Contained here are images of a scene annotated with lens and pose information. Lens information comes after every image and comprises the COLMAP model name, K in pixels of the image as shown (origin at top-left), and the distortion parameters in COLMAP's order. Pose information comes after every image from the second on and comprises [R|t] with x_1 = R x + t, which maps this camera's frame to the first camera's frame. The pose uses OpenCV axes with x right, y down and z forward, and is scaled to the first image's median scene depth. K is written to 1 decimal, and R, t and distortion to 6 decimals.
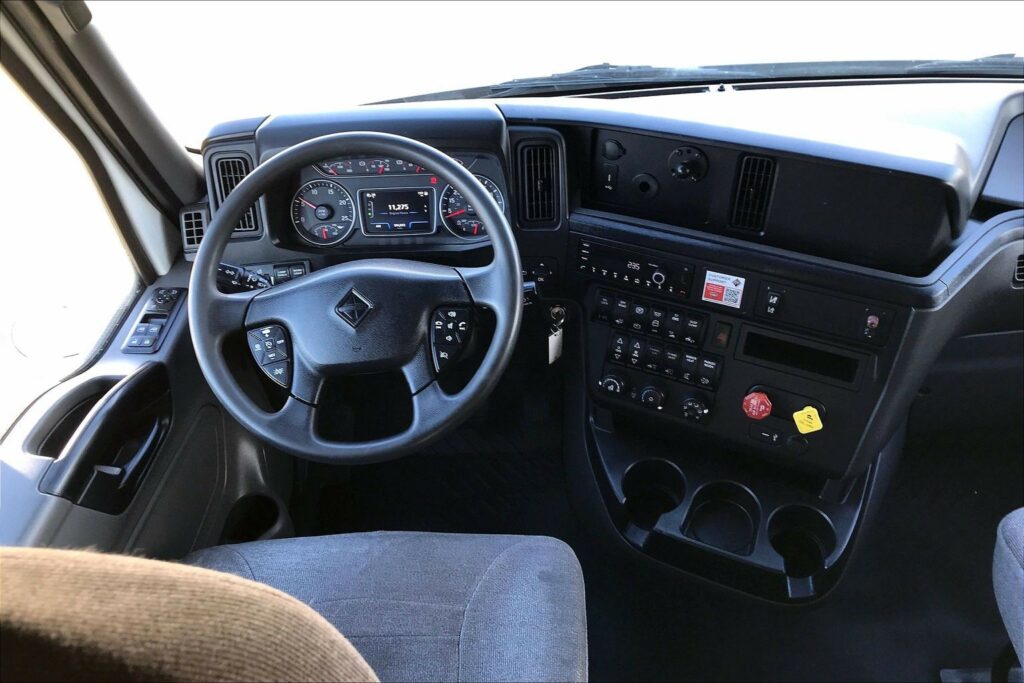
lens RADIAL K [[846.1, 0, 509.1], [0, 846.1, 337.7], [0, 0, 1]] dist [0.065838, -0.079340]
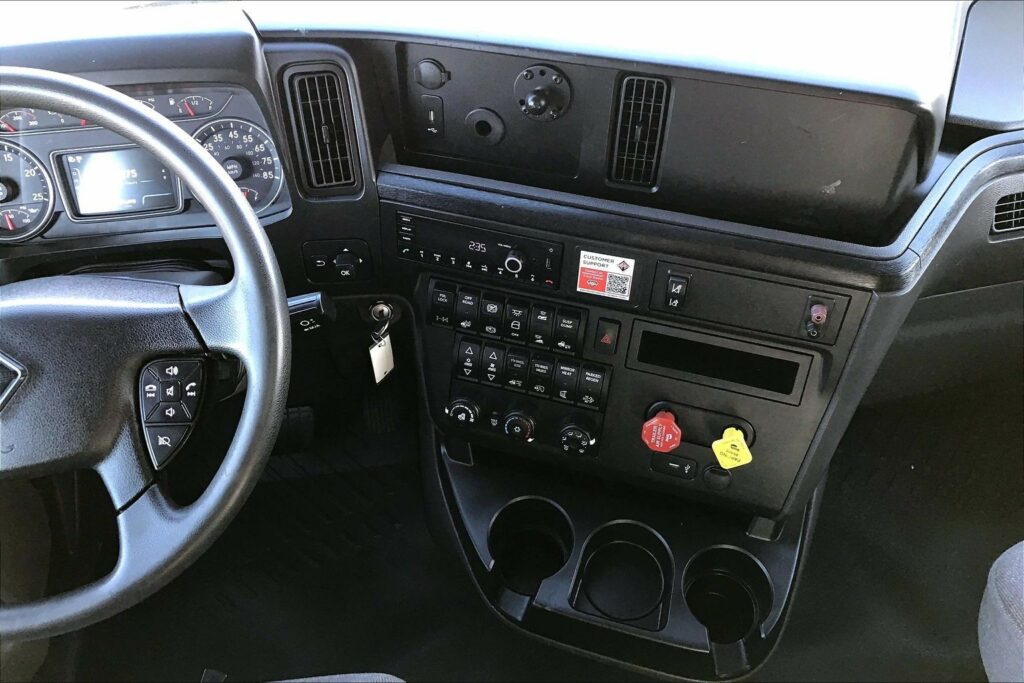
lens RADIAL K [[846.1, 0, 513.4], [0, 846.1, 341.9], [0, 0, 1]] dist [0.065838, -0.079340]
pose [[0.988236, -0.089007, 0.124369, 0.083036], [0.075009, 0.990756, 0.113029, -0.082699], [-0.133279, -0.102370, 0.985777, 0.308531]]
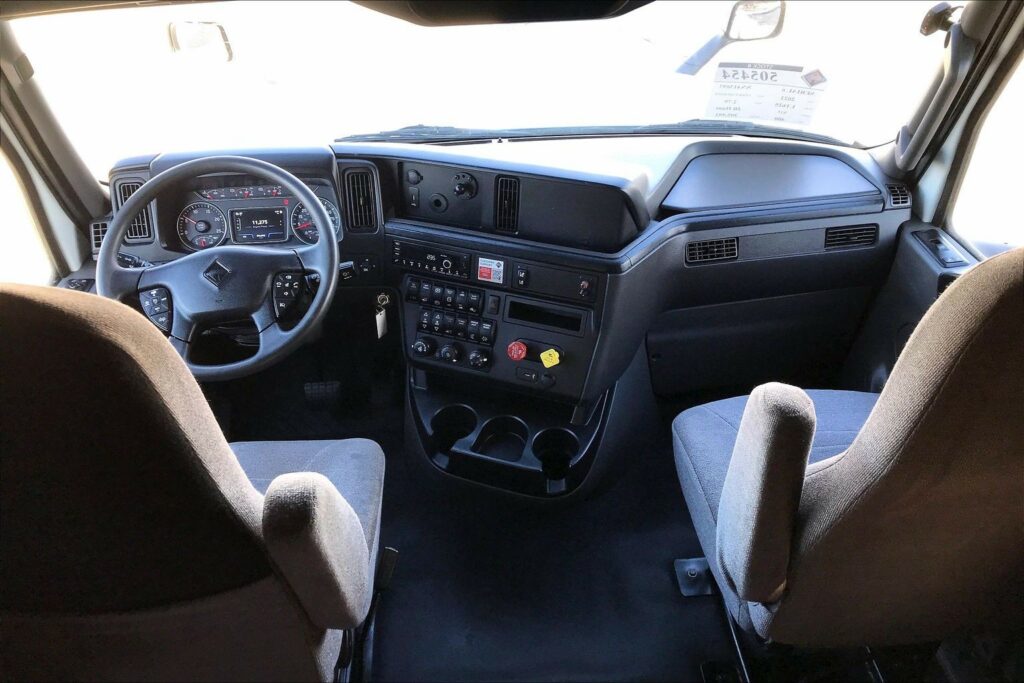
lens RADIAL K [[846.1, 0, 511.4], [0, 846.1, 339.6], [0, 0, 1]] dist [0.065838, -0.079340]
pose [[0.994676, -0.020848, 0.100920, 0.134156], [0.032550, 0.992746, -0.115737, 0.213669], [-0.097776, 0.118406, 0.988140, -0.373798]]
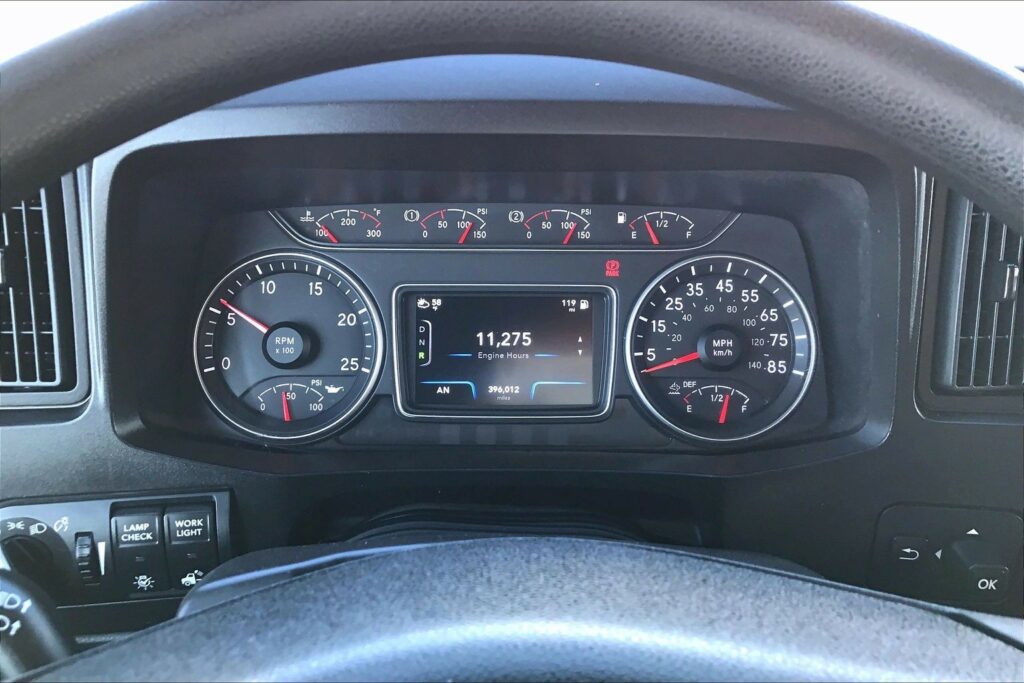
lens RADIAL K [[846.1, 0, 503.7], [0, 846.1, 333.5], [0, 0, 1]] dist [0.065838, -0.079340]
pose [[0.997743, 0.044815, 0.049999, -0.159449], [-0.033598, 0.977955, -0.206096, -0.089794], [-0.058133, 0.203951, 0.977254, 0.702682]]
